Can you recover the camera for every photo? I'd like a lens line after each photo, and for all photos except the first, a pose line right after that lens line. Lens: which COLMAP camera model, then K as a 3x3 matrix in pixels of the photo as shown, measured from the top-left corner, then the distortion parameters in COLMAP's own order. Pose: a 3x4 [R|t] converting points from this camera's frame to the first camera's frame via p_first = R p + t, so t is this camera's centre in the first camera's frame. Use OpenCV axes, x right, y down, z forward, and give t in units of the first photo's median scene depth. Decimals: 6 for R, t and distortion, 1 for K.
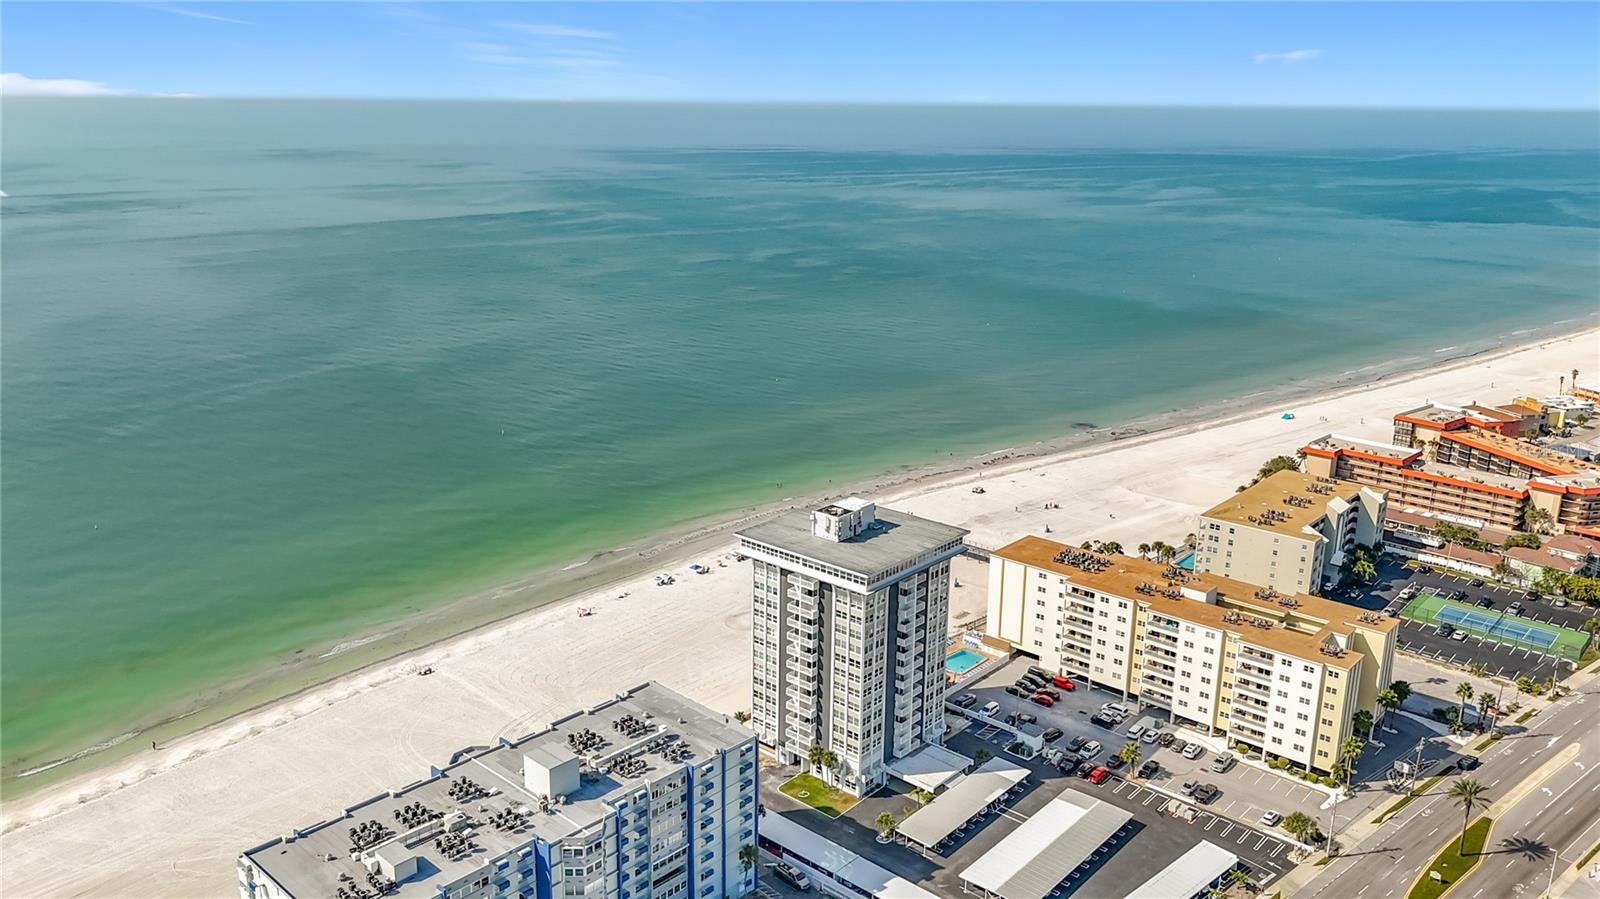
lens RADIAL K [[1220.2, 0, 793.7], [0, 1220.2, 443.9], [0, 0, 1]] dist [0.075898, -0.092914]
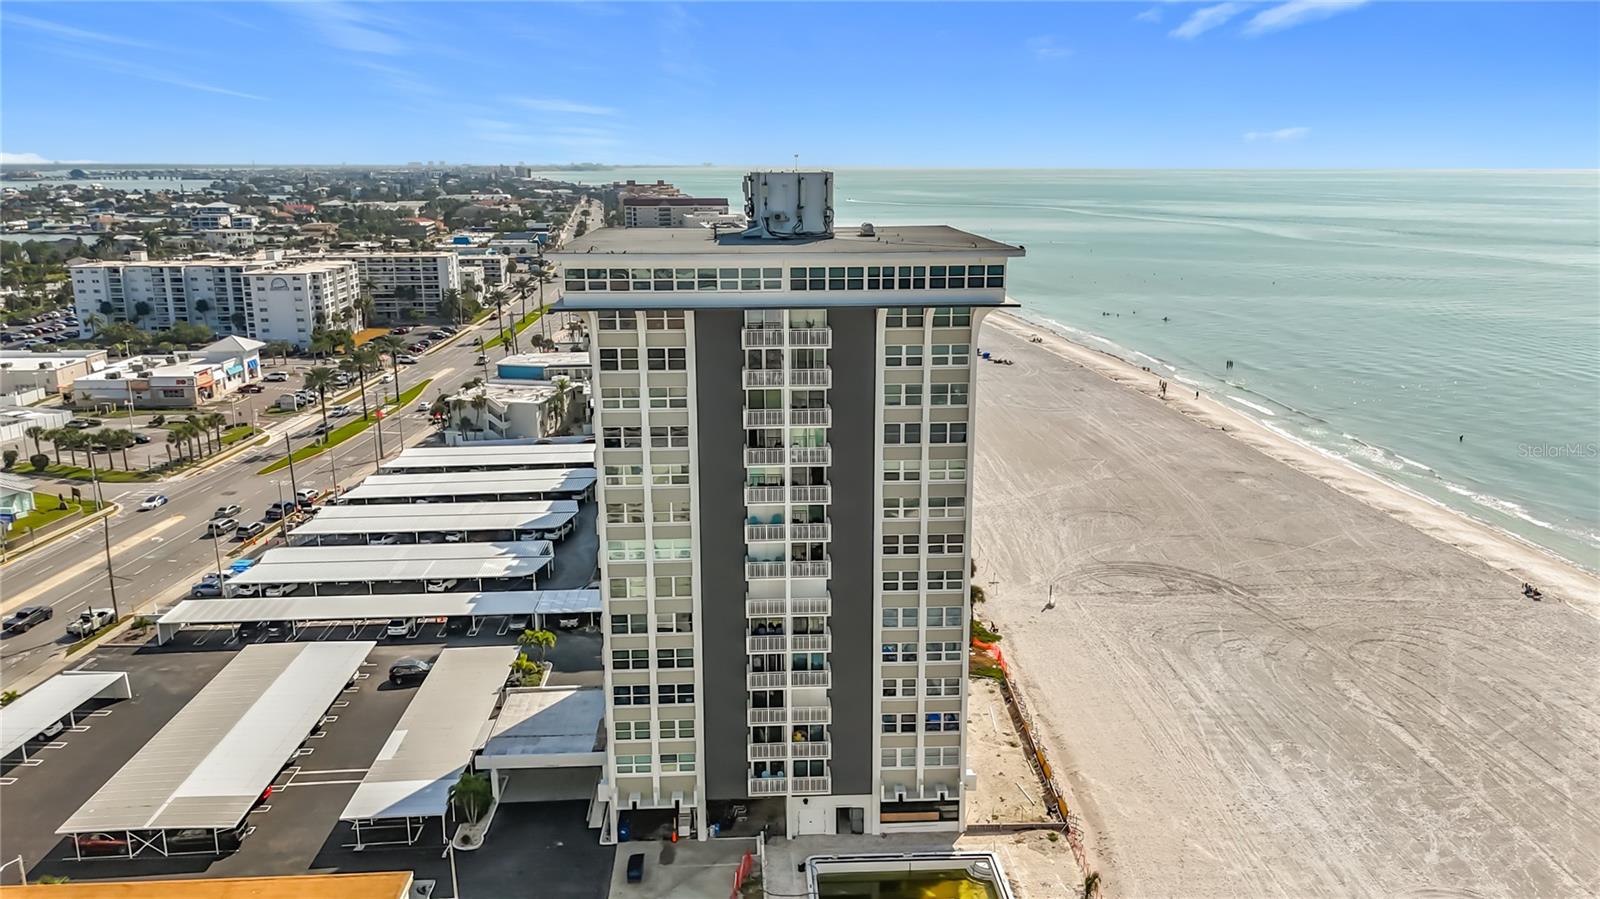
lens RADIAL K [[1220.2, 0, 793.7], [0, 1220.2, 443.9], [0, 0, 1]] dist [0.075898, -0.092914]
pose [[-0.727432, 0.150008, -0.669583, 0.311517], [-0.182578, 0.898321, 0.399604, -0.030882], [0.661444, 0.412936, -0.626079, 1.198074]]
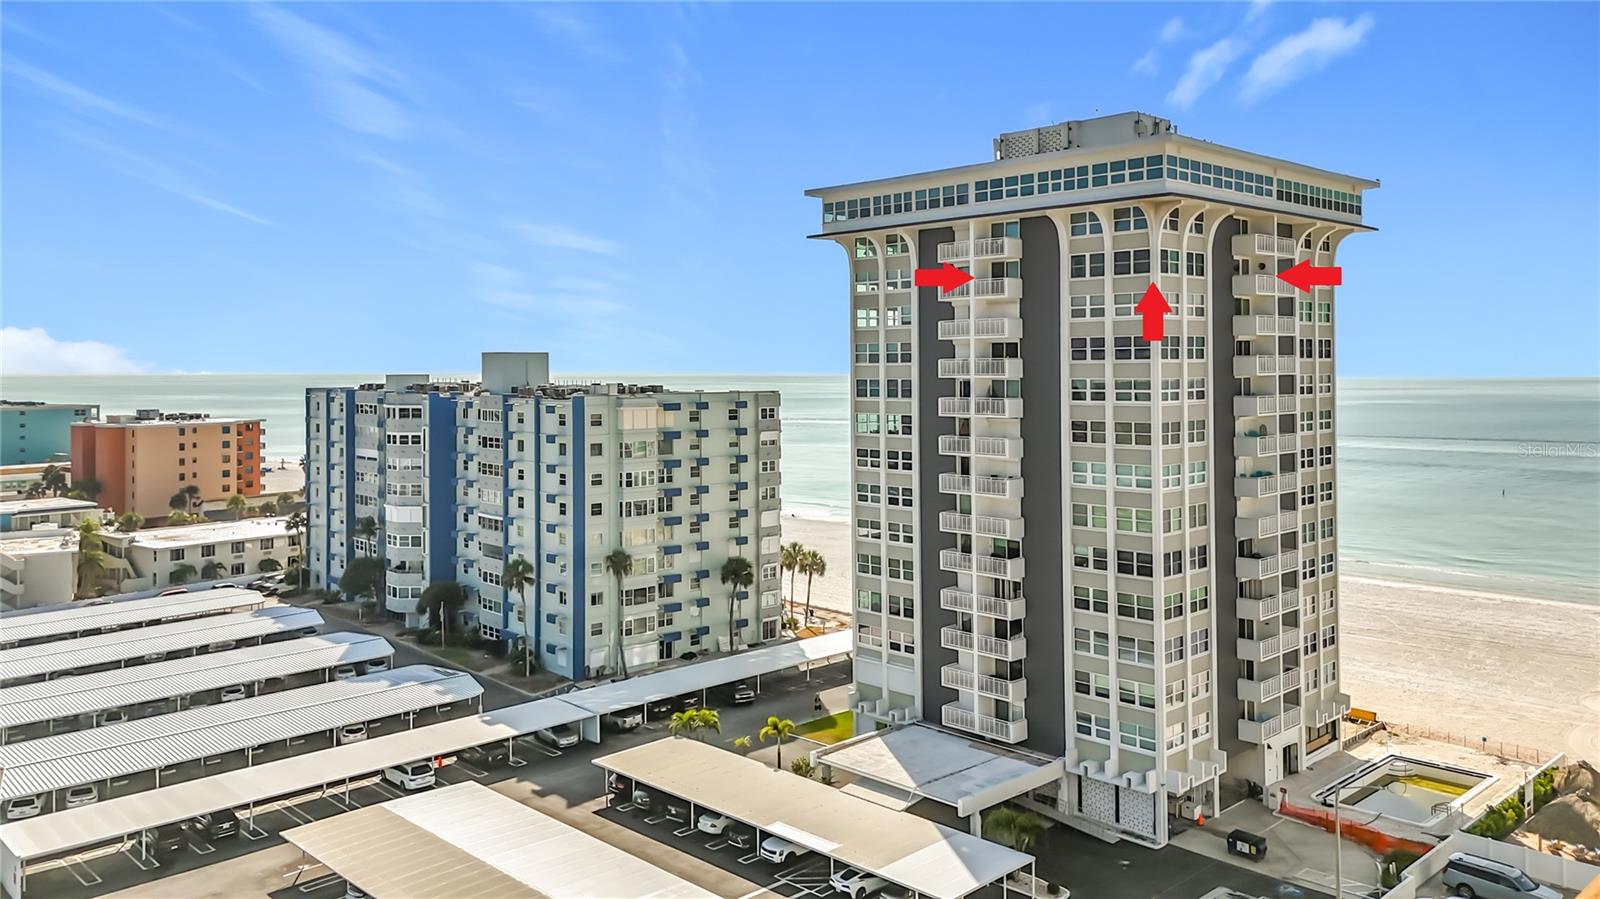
lens RADIAL K [[1202.7, 0, 775.8], [0, 1202.7, 354.4], [0, 0, 1]] dist [0.050999, -0.095984]
pose [[-0.094517, -0.023309, -0.995250, 0.437559], [-0.255785, 0.966732, 0.001650, 0.142964], [0.962102, 0.254726, -0.097334, 0.879534]]
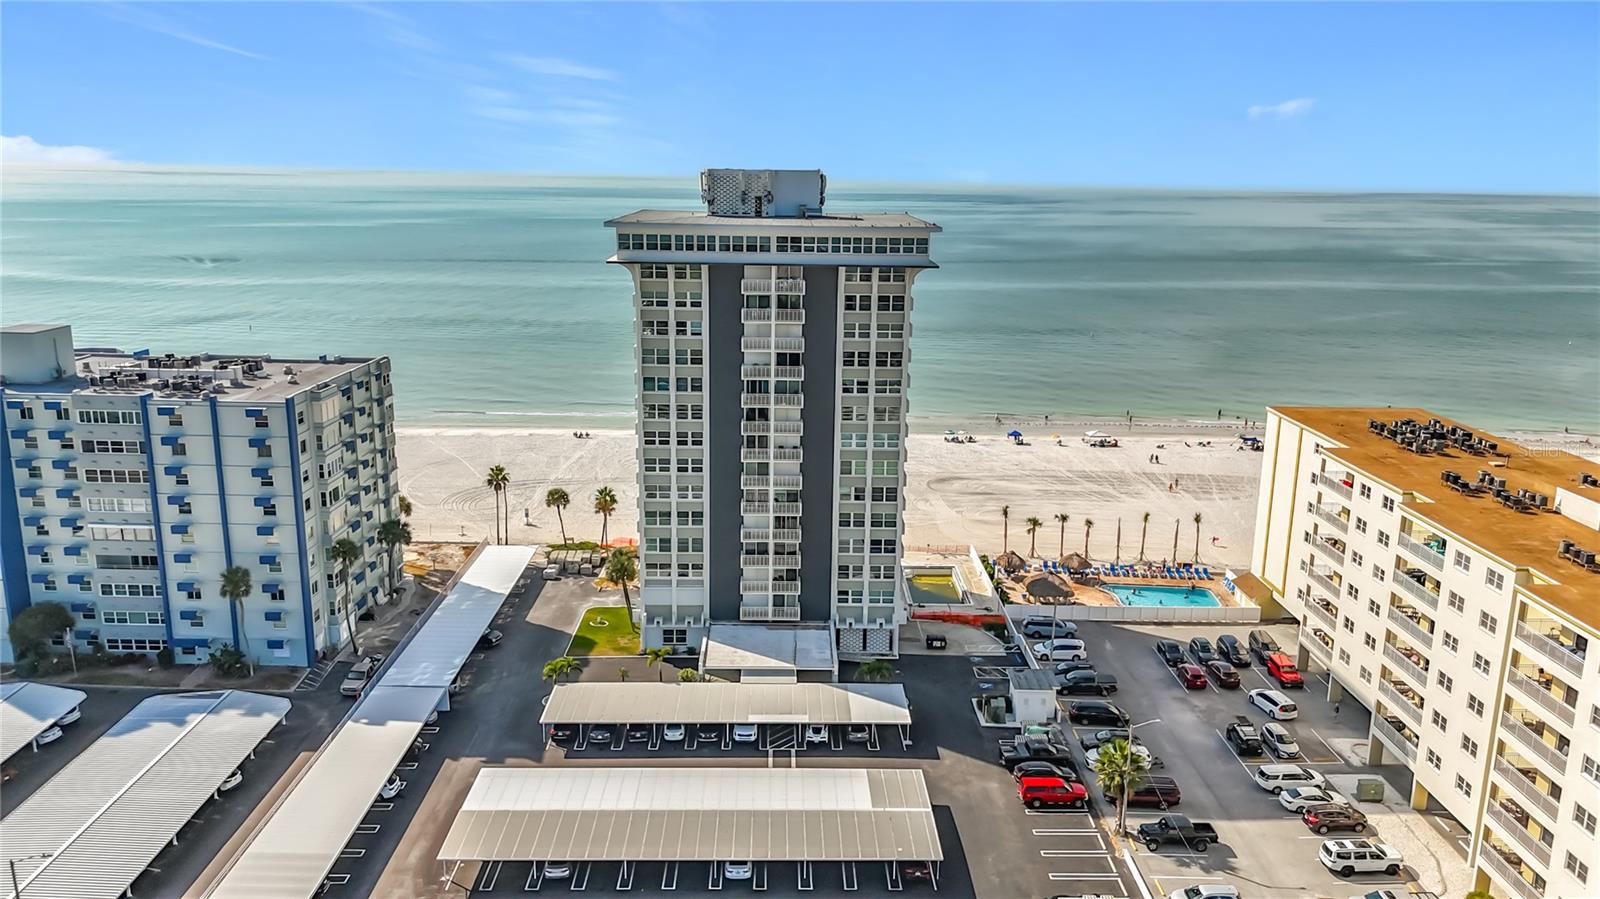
lens RADIAL K [[1191.6, 0, 803.6], [0, 1191.6, 449.1], [0, 0, 1]] dist [0.080835, -0.090672]
pose [[0.671178, 0.169203, -0.721728, 0.442909], [-0.201497, 0.978587, 0.042037, 0.140012], [0.713386, 0.117212, 0.690899, 0.587744]]
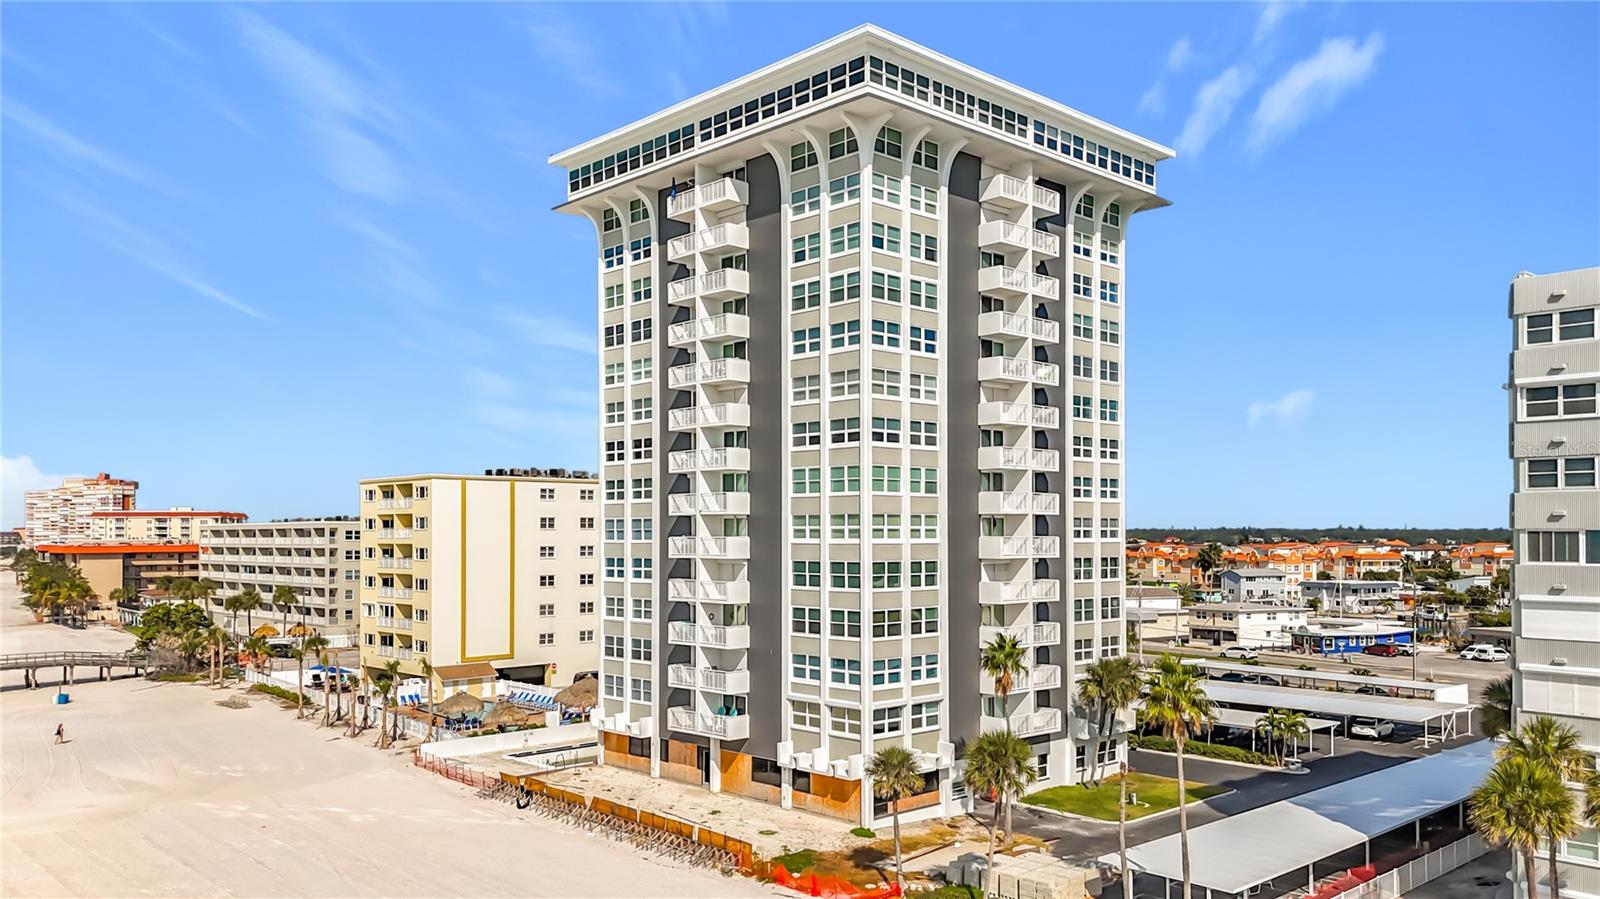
lens RADIAL K [[1203.5, 0, 806.3], [0, 1203.5, 514.0], [0, 0, 1]] dist [0.101714, -0.093624]
pose [[0.093607, 0.004813, 0.995598, -0.309662], [0.266292, 0.963435, -0.029694, 0.173867], [-0.959336, 0.267900, 0.088903, 0.934647]]
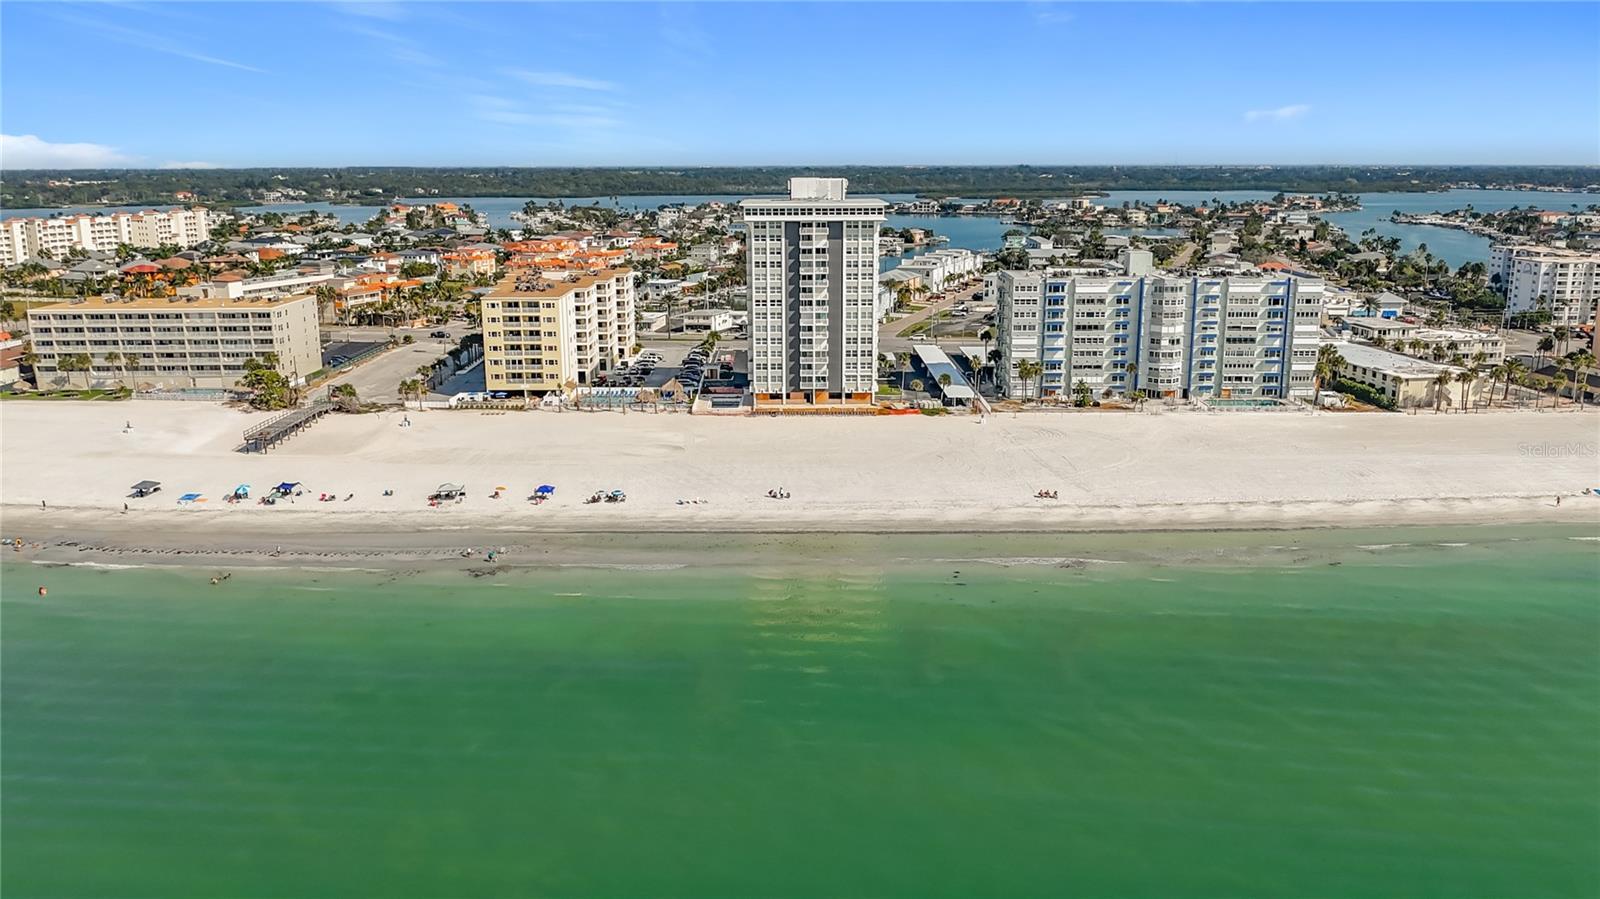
lens RADIAL K [[1252.6, 0, 799.0], [0, 1252.6, 465.6], [0, 0, 1]] dist [0.029950, -0.082935]
pose [[-0.665936, -0.185328, 0.722622, -0.814339], [0.193262, 0.892724, 0.407055, -0.184108], [-0.720541, 0.410728, -0.558680, 1.665911]]
